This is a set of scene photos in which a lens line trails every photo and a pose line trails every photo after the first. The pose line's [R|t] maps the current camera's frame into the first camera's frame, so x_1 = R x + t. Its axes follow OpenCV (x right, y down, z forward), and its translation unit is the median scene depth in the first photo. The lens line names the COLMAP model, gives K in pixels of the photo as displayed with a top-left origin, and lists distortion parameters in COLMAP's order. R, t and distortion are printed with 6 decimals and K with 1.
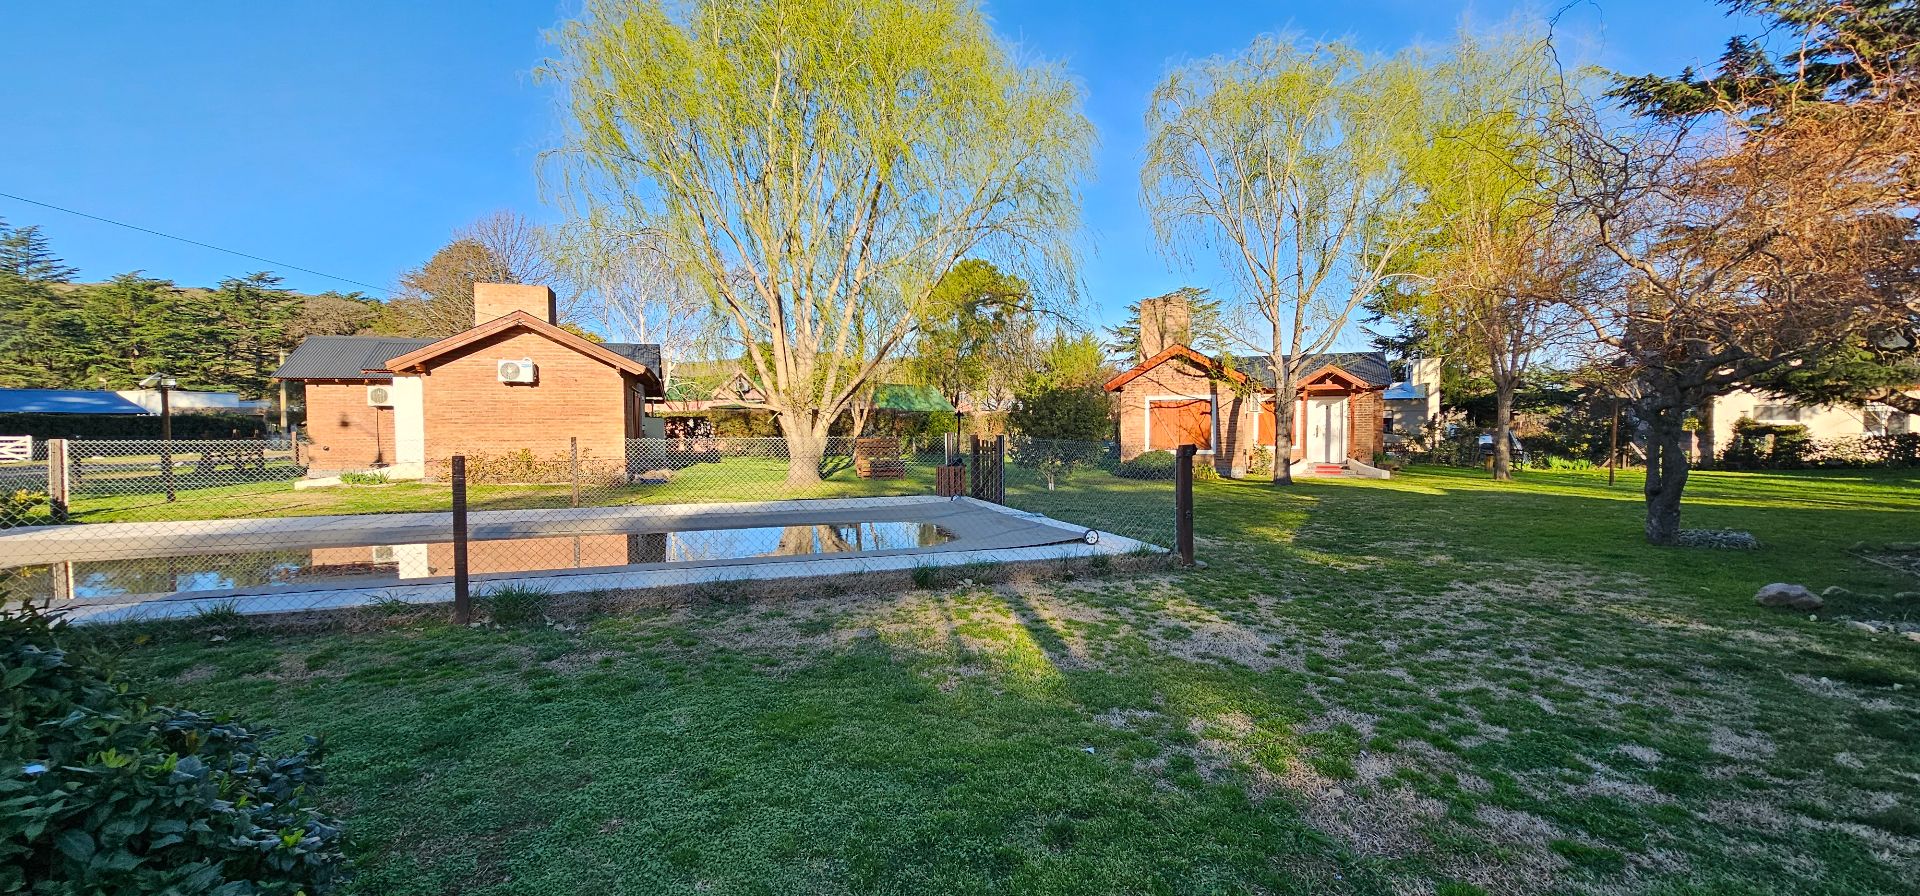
lens RADIAL K [[780.0, 0, 955.4], [0, 780.0, 445.1], [0, 0, 1]] dist [0.001670, -0.000997]
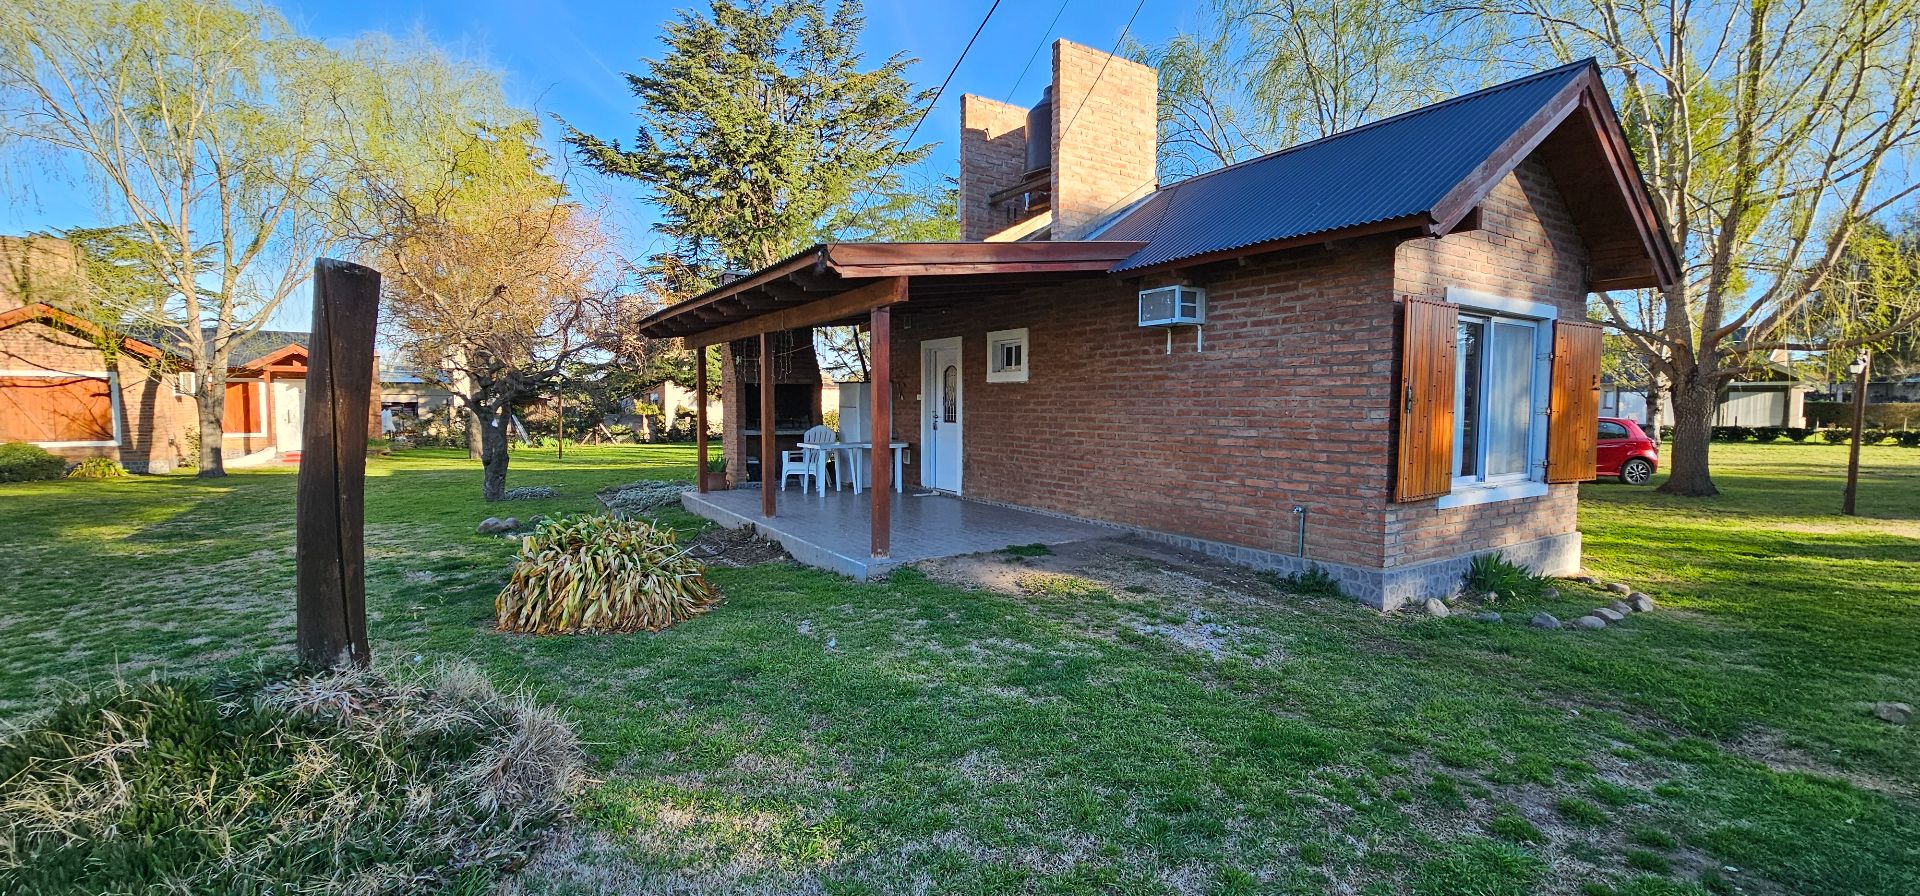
lens RADIAL K [[780.0, 0, 963.0], [0, 780.0, 455.6], [0, 0, 1]] dist [0.001670, -0.000997]
pose [[0.489412, -0.048738, 0.870689, 0.055965], [0.018158, 0.998790, 0.045702, 0.000548], [-0.871863, -0.006557, 0.489705, -0.157948]]
